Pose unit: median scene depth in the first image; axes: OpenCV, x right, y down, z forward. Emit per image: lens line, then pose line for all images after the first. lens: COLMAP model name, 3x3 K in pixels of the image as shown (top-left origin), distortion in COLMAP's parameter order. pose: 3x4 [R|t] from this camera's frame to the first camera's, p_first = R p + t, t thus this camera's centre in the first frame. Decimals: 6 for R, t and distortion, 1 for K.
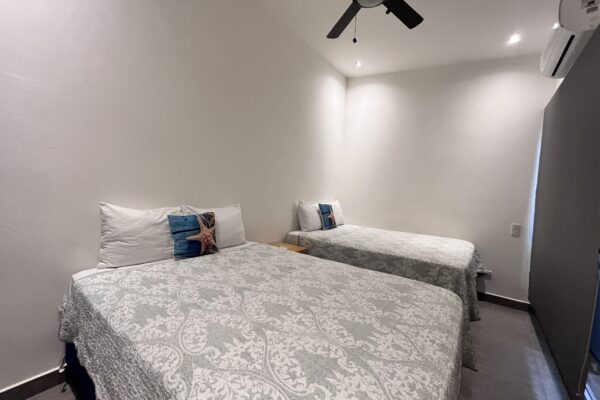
lens RADIAL K [[325.1, 0, 299.9], [0, 325.1, 200.3], [0, 0, 1]] dist [0.000242, 0.000000]
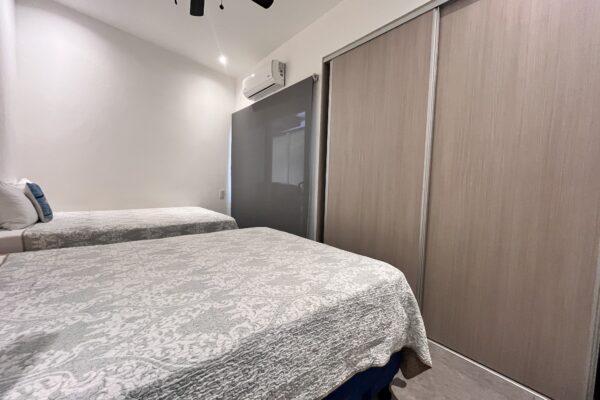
lens RADIAL K [[325.1, 0, 299.9], [0, 325.1, 200.3], [0, 0, 1]] dist [0.000242, 0.000000]
pose [[-0.037520, -0.070818, 0.996783, -1.158049], [0.018969, 0.997255, 0.071566, 0.000972], [-0.999116, 0.021593, -0.036074, 0.755041]]
